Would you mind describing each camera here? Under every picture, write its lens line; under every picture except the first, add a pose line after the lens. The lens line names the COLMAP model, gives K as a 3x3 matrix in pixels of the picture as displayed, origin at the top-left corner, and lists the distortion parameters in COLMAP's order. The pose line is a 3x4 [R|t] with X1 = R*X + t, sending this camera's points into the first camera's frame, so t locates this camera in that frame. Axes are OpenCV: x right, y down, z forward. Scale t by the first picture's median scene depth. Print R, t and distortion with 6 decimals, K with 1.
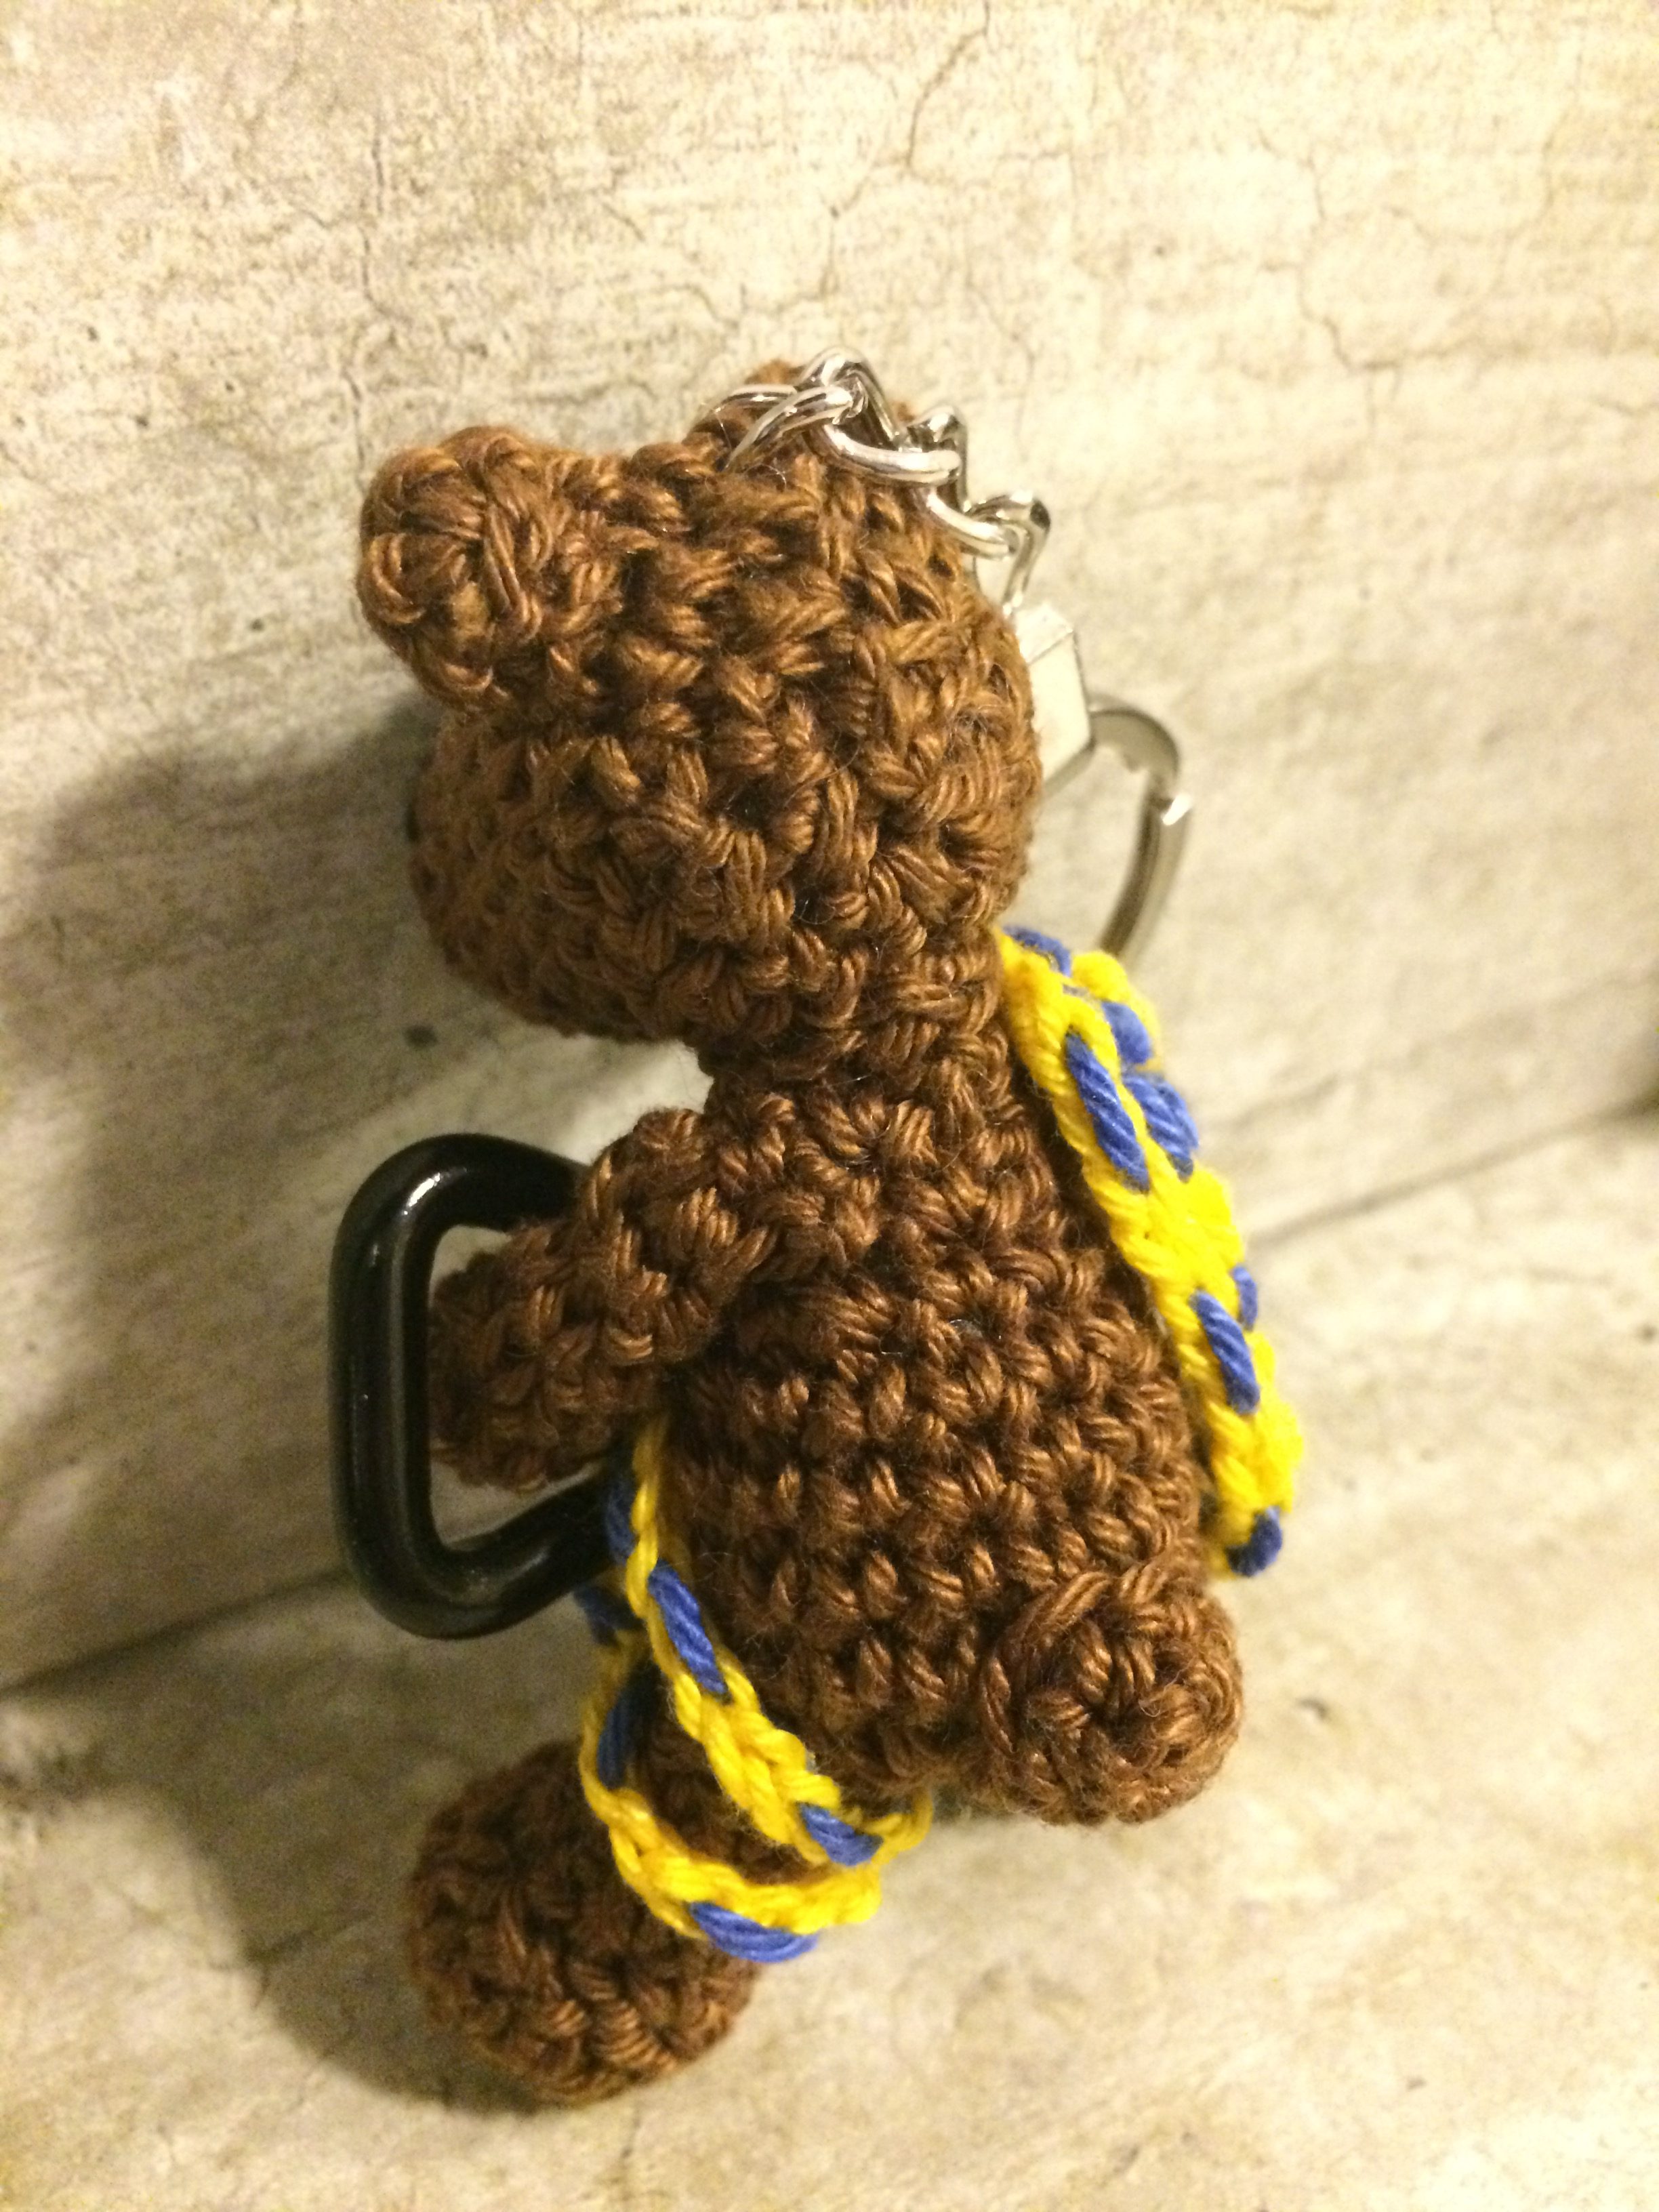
lens RADIAL K [[2028.1, 0, 835.6], [0, 2028.1, 1084.0], [0, 0, 1]] dist [-0.016806, 0.000000]
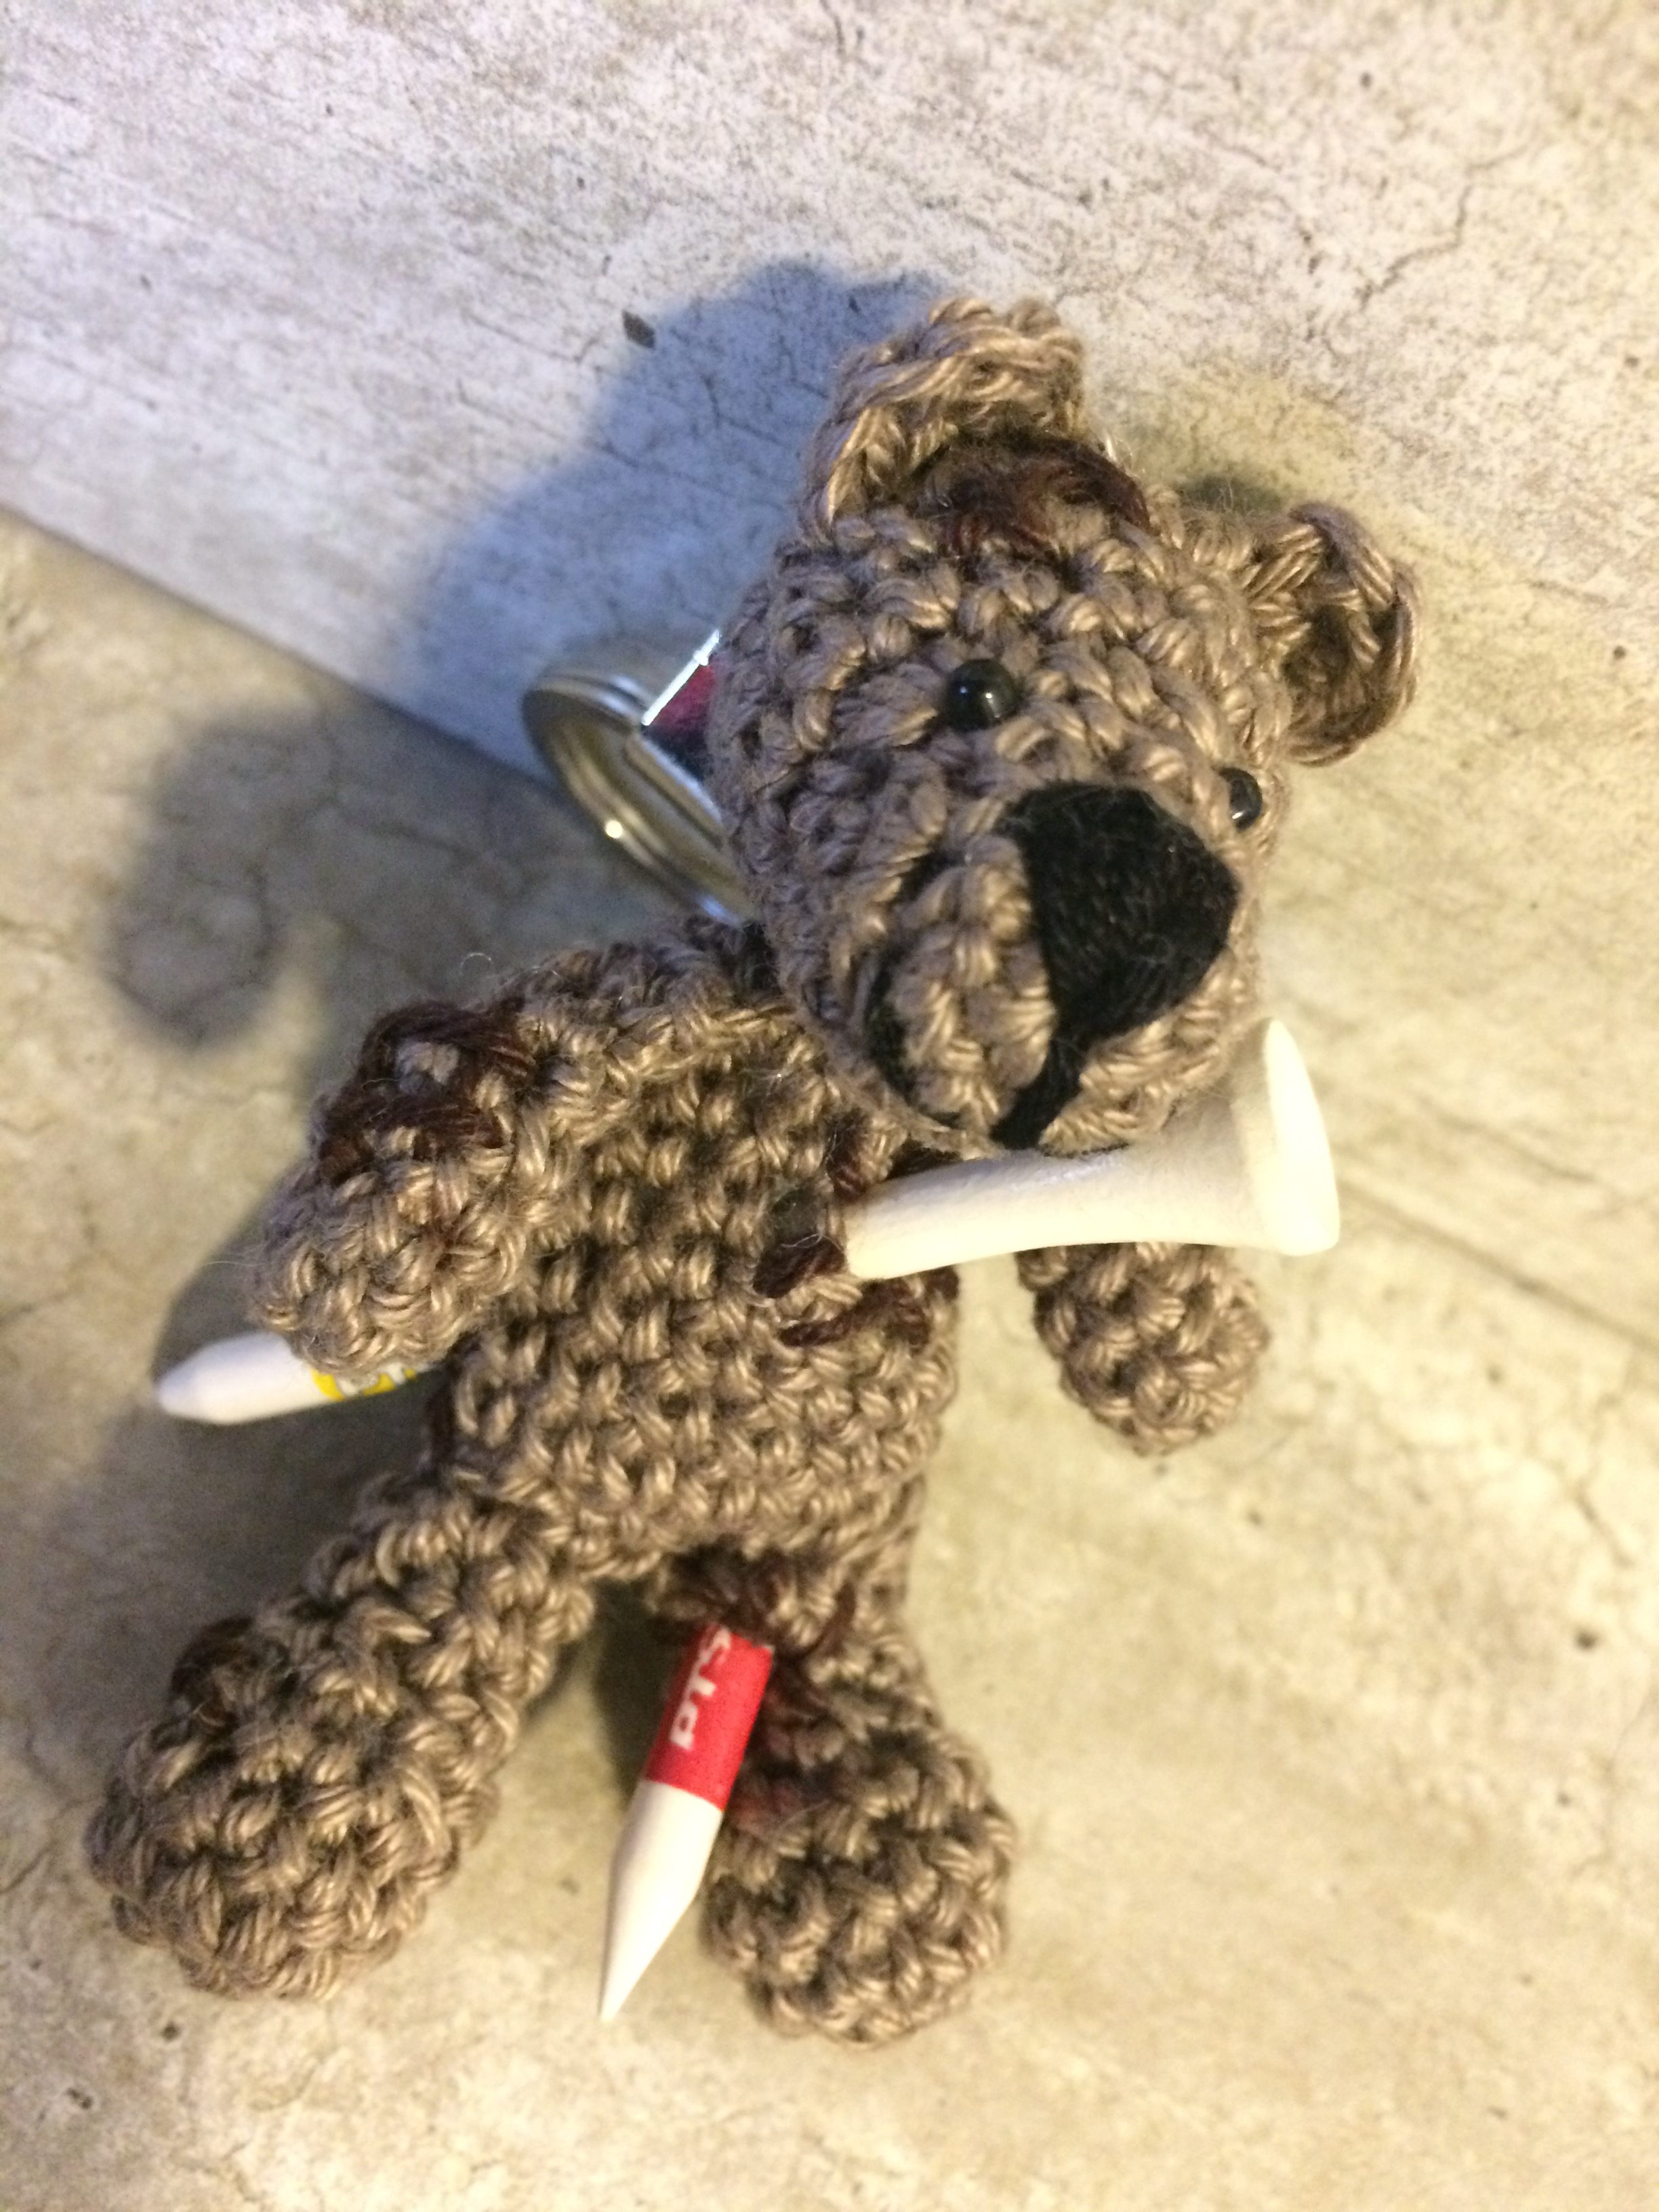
lens RADIAL K [[2028.1, 0, 848.5], [0, 2028.1, 1097.3], [0, 0, 1]] dist [-0.016806, 0.000000]
pose [[0.629174, 0.770681, -0.100950, 0.187436], [-0.662603, 0.599711, 0.448670, -0.290934], [0.406322, -0.215401, 0.887978, 0.277888]]
